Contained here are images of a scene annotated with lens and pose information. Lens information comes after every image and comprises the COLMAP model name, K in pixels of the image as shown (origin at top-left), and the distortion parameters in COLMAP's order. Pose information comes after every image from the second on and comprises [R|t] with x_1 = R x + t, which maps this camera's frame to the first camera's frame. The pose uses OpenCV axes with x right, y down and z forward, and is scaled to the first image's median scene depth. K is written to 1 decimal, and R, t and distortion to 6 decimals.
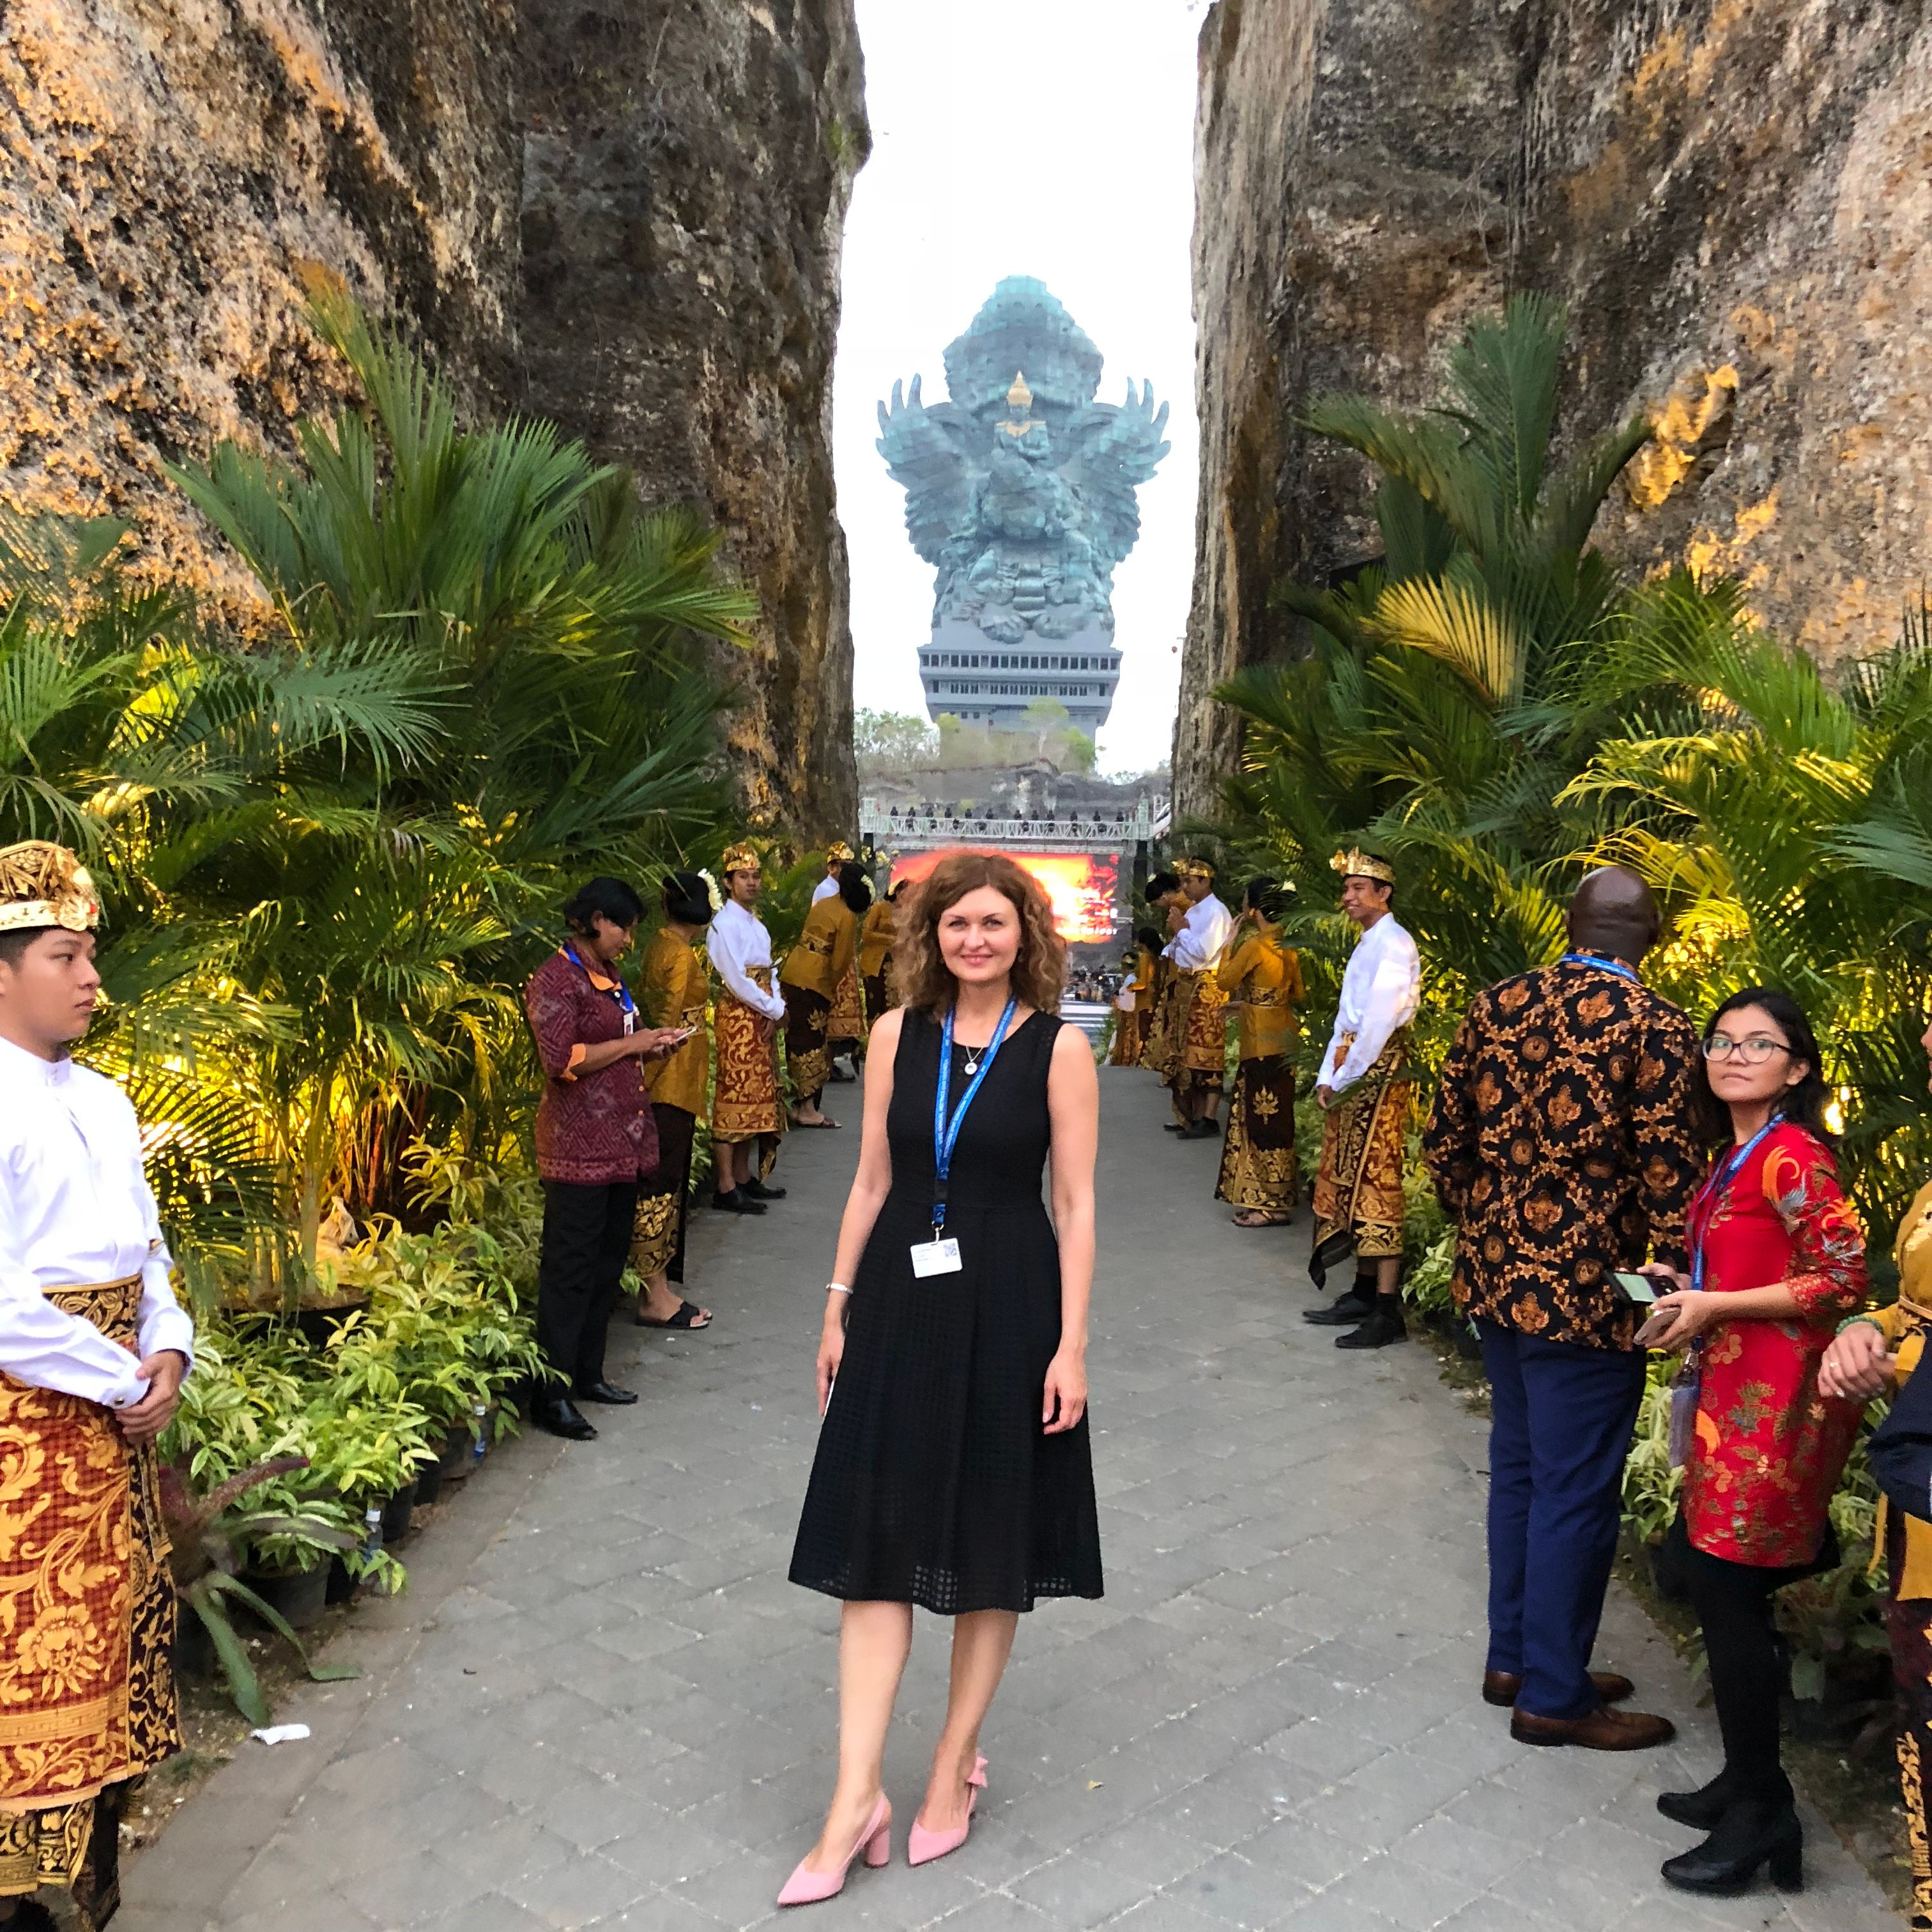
lens RADIAL K [[2016.8, 0, 976.6], [0, 2016.8, 960.0], [0, 0, 1]] dist [0.106143, -0.294271]
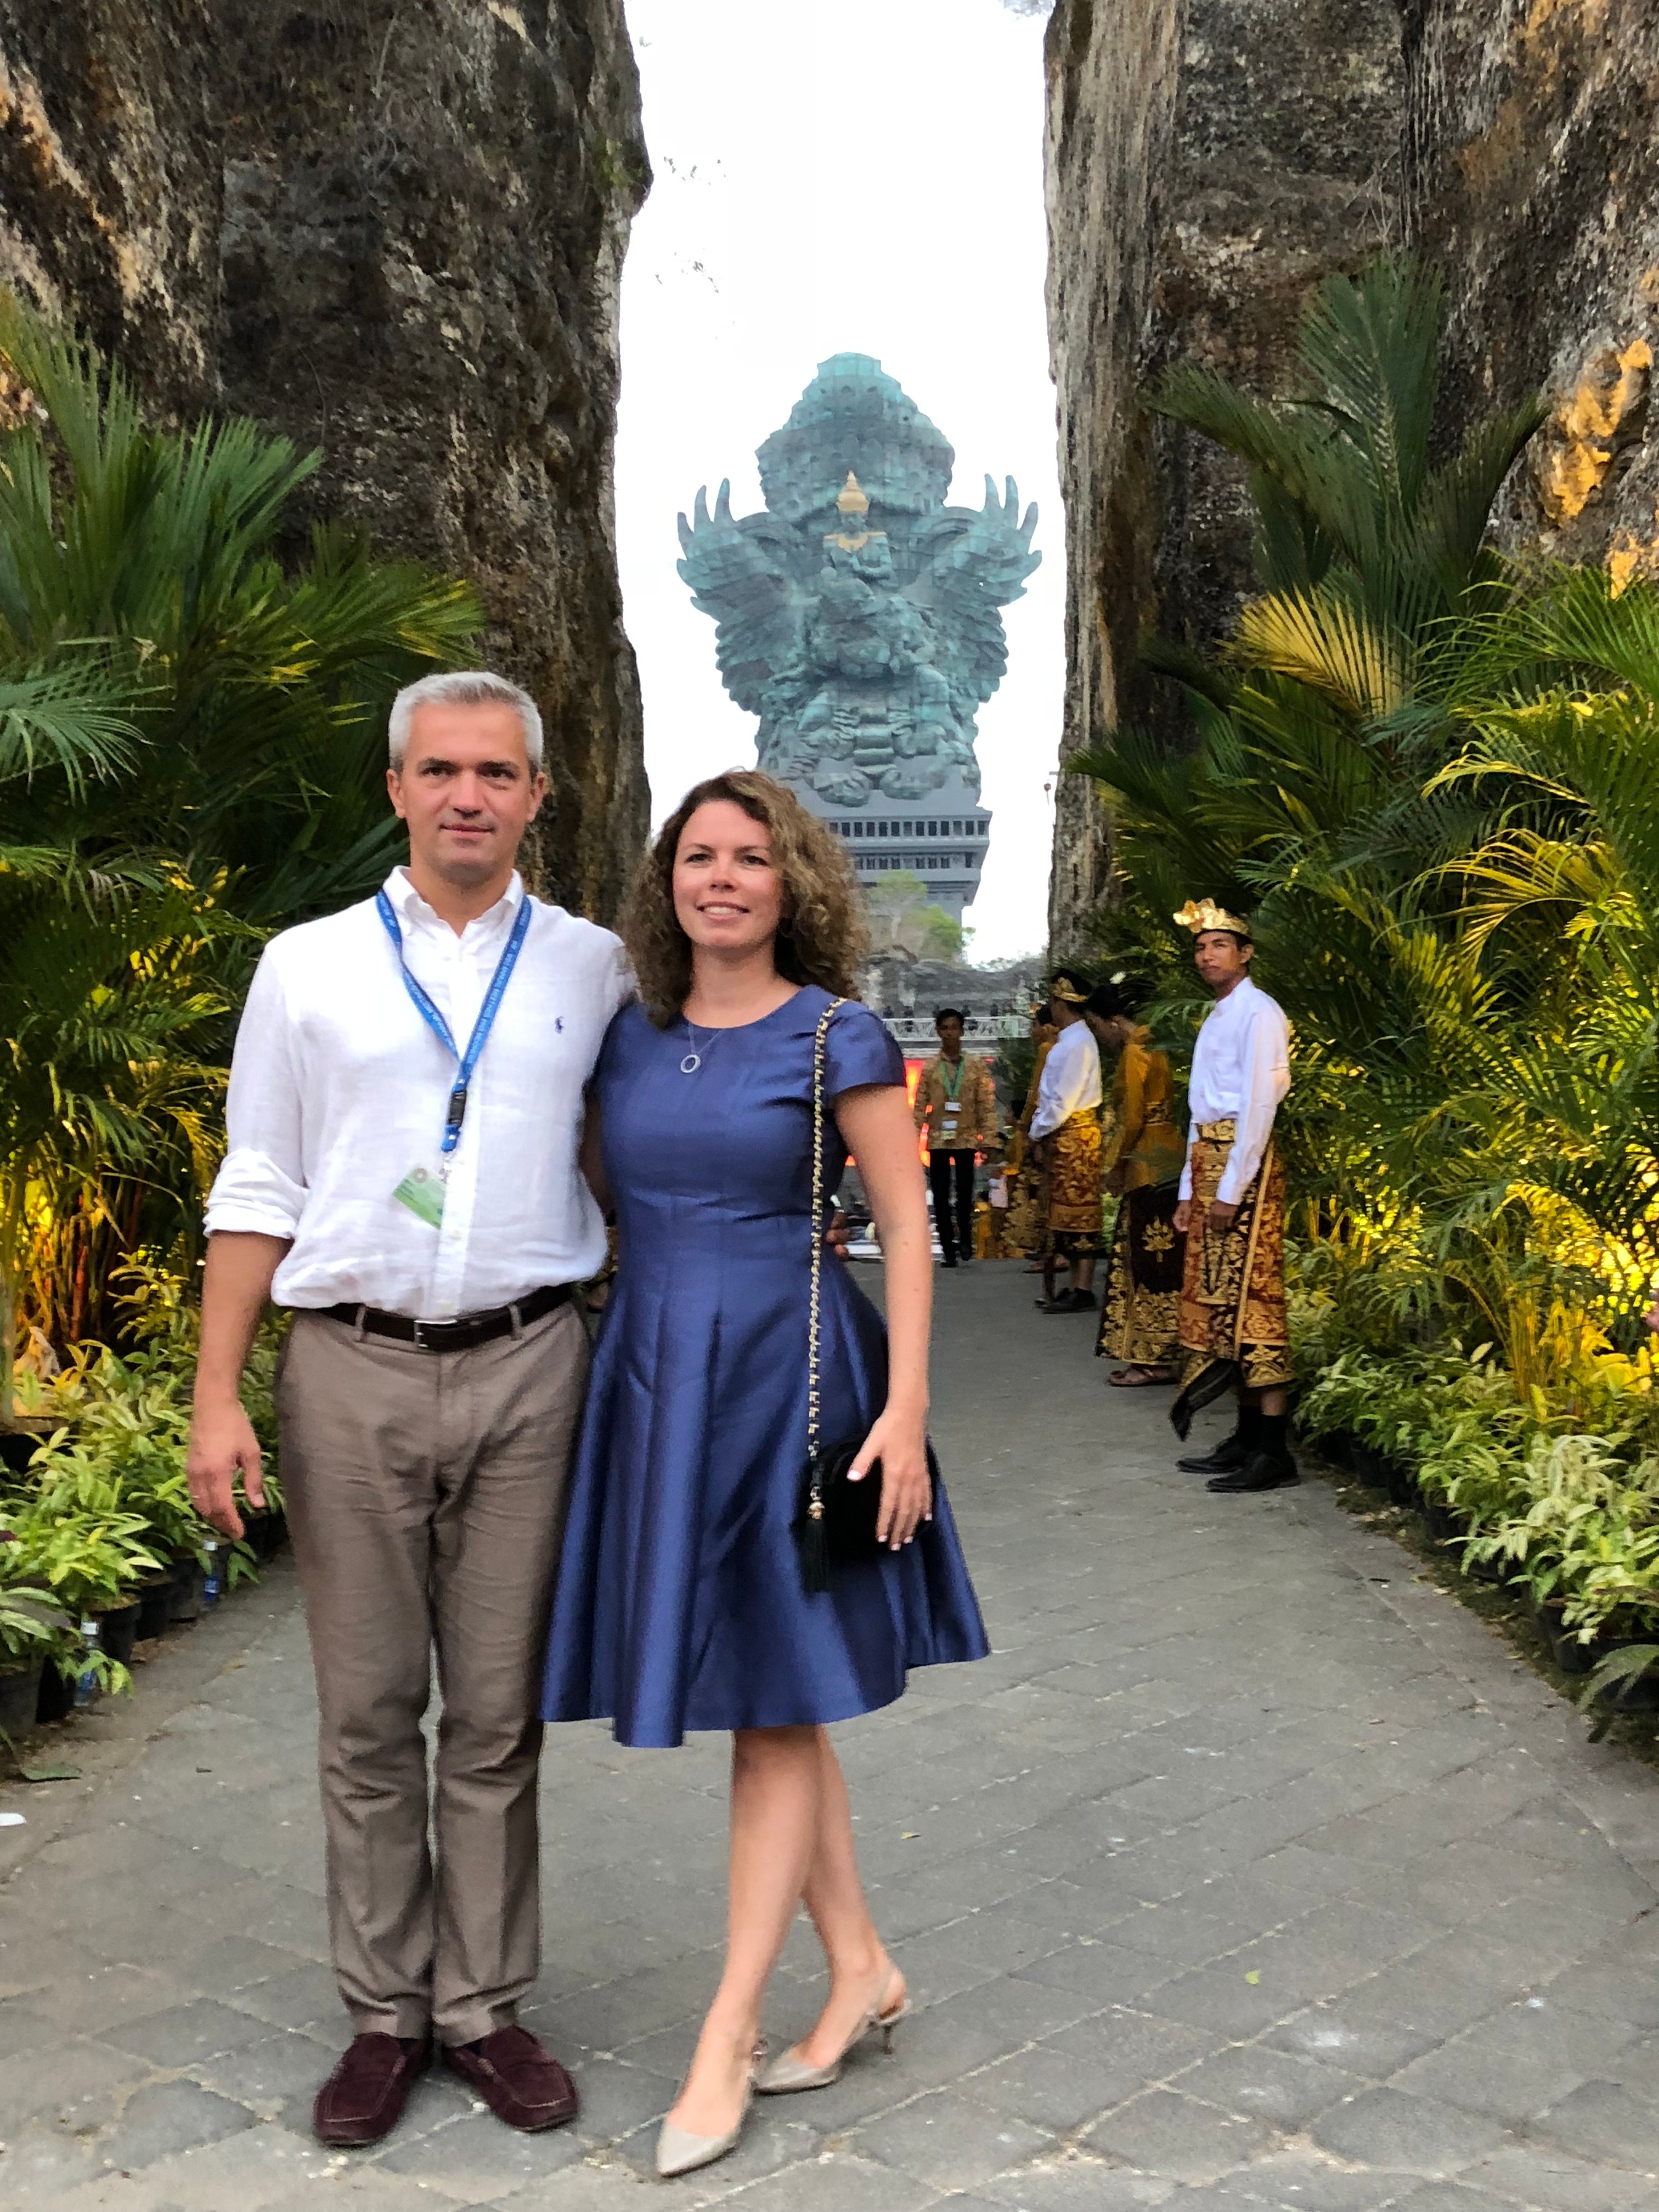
lens RADIAL K [[2517.4, 0, 852.8], [0, 2517.4, 1125.0], [0, 0, 1]] dist [0.148128, -0.449376]
pose [[0.999296, -0.035487, 0.012178, 0.011211], [0.035845, 0.998891, -0.030520, 0.046819], [-0.011082, 0.030935, 0.999460, -0.045329]]
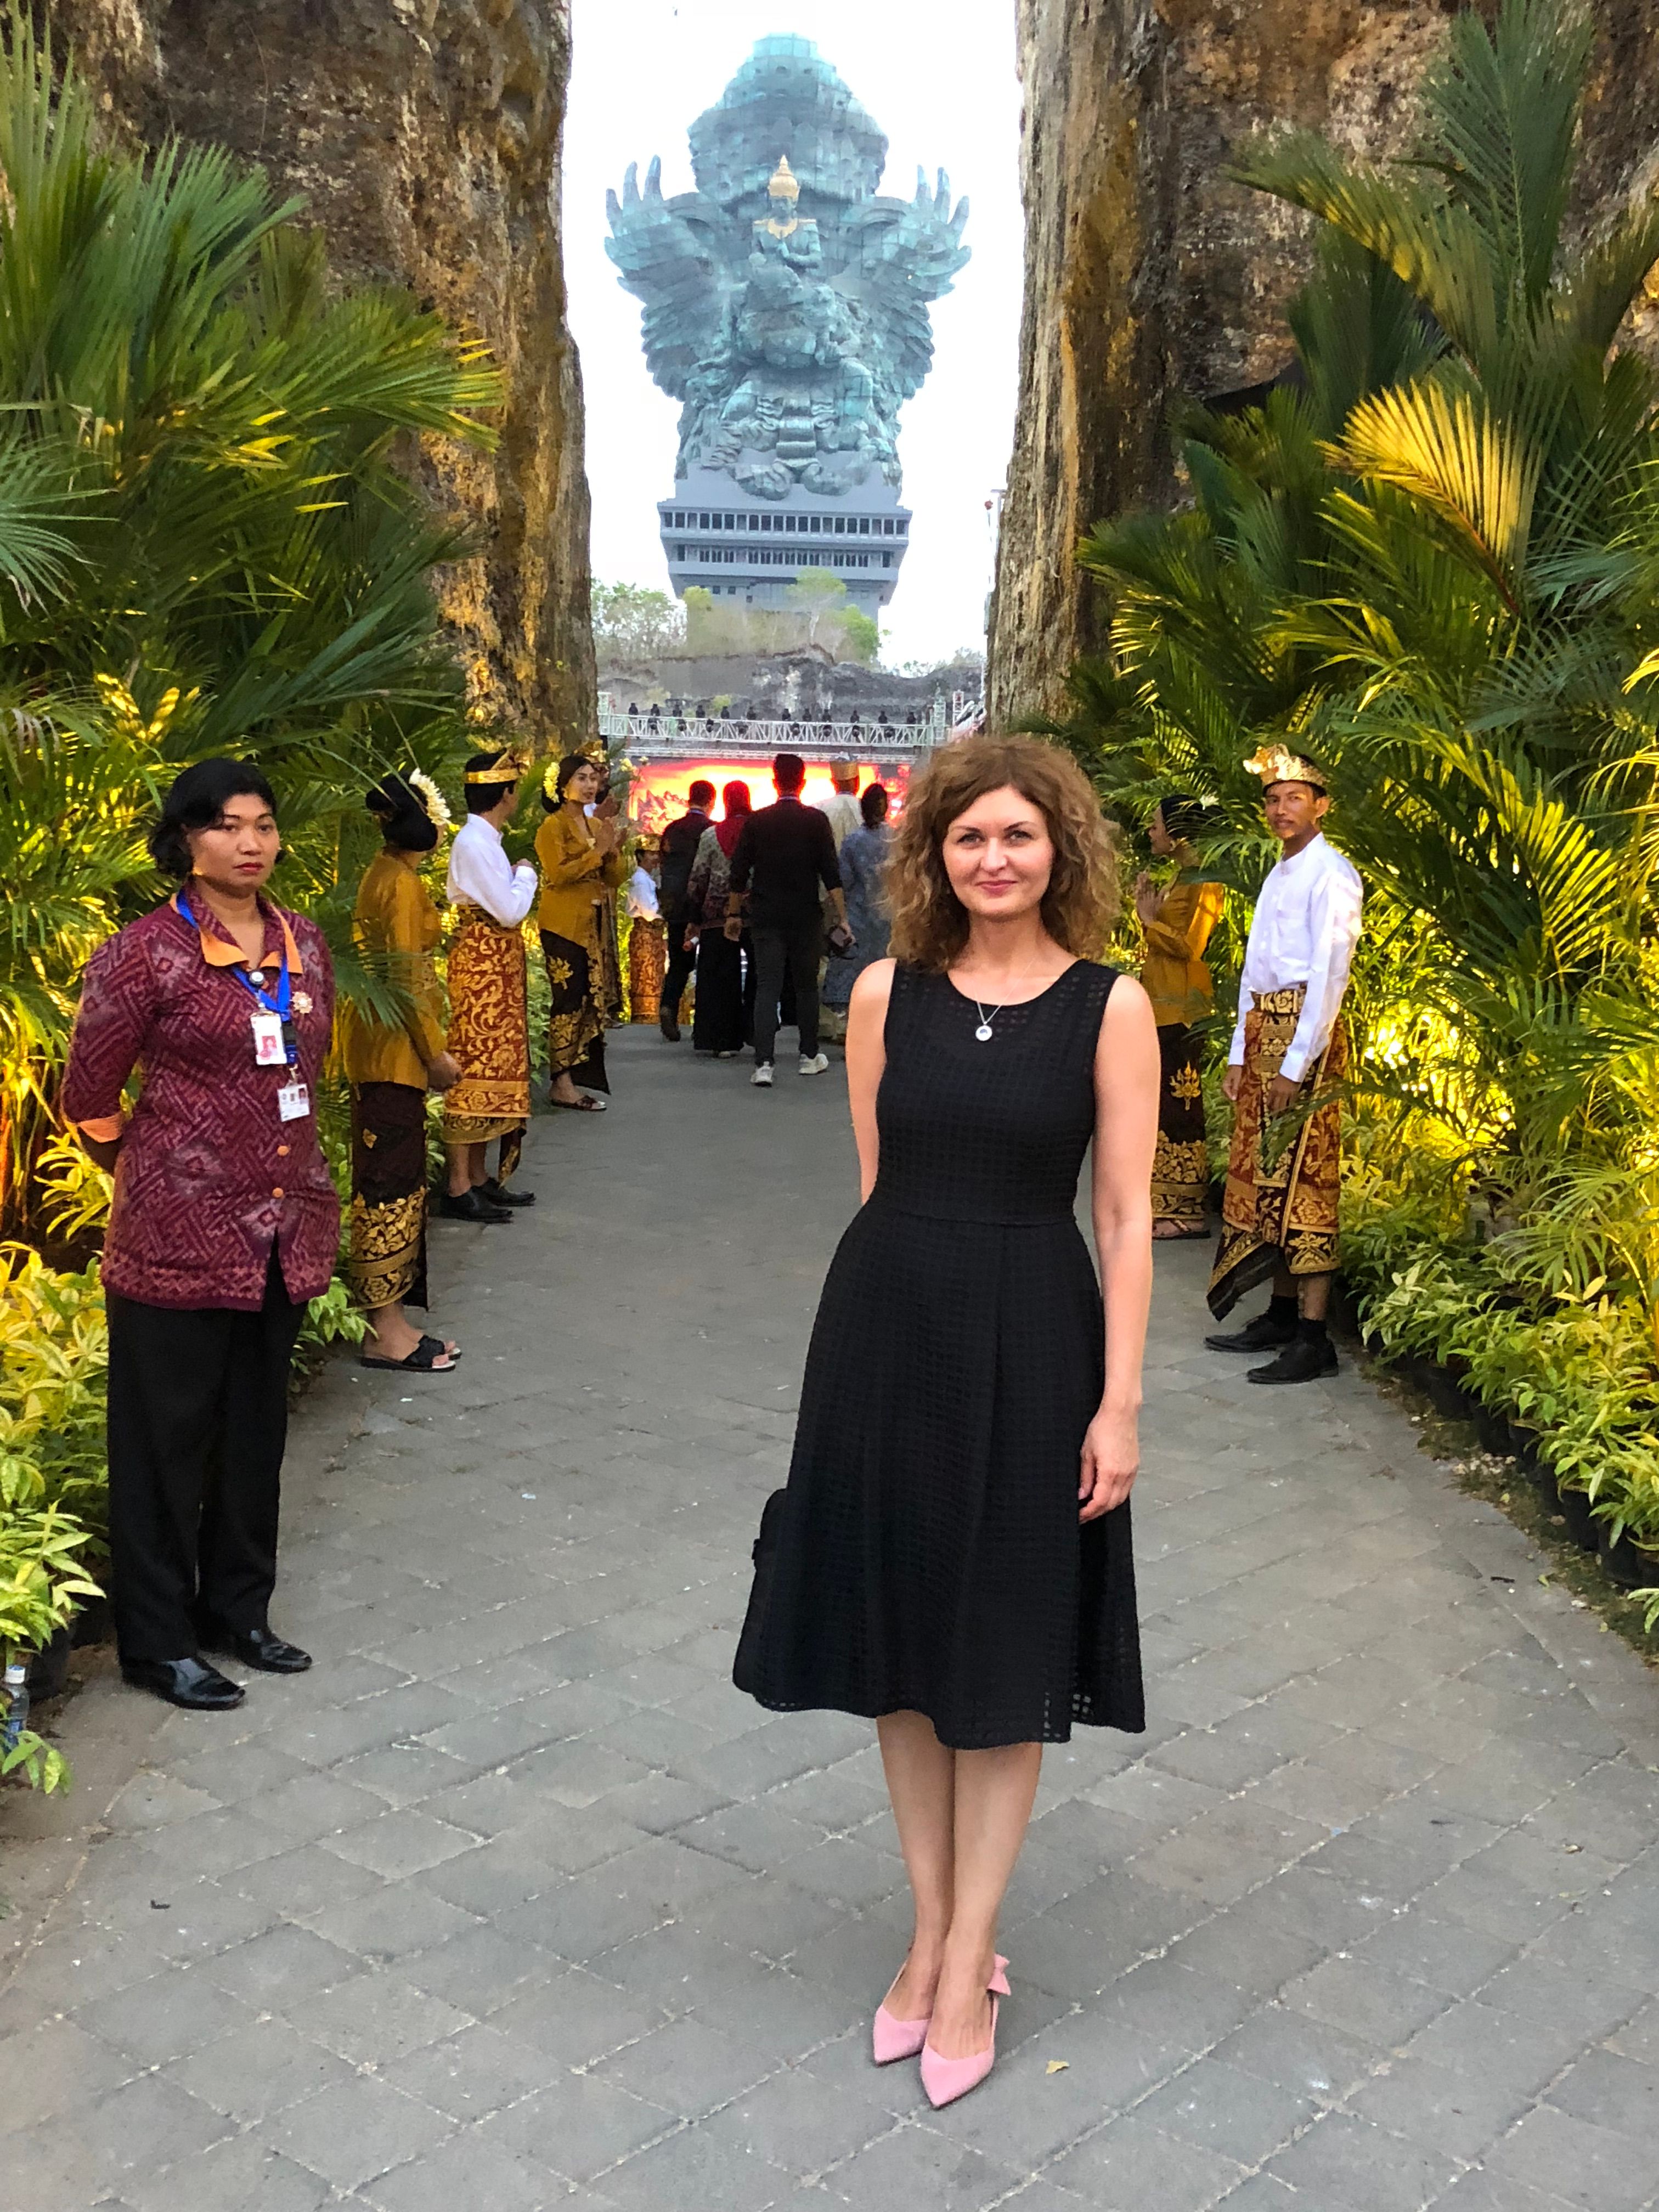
lens RADIAL K [[2439.4, 0, 829.5], [0, 2439.4, 1106.0], [0, 0, 1]] dist [0.087227, -0.246728]
pose [[0.999198, -0.001601, 0.040001, -0.019880], [-0.001880, 0.996220, 0.086843, -0.001001], [-0.039989, -0.086848, 0.995419, 0.064964]]
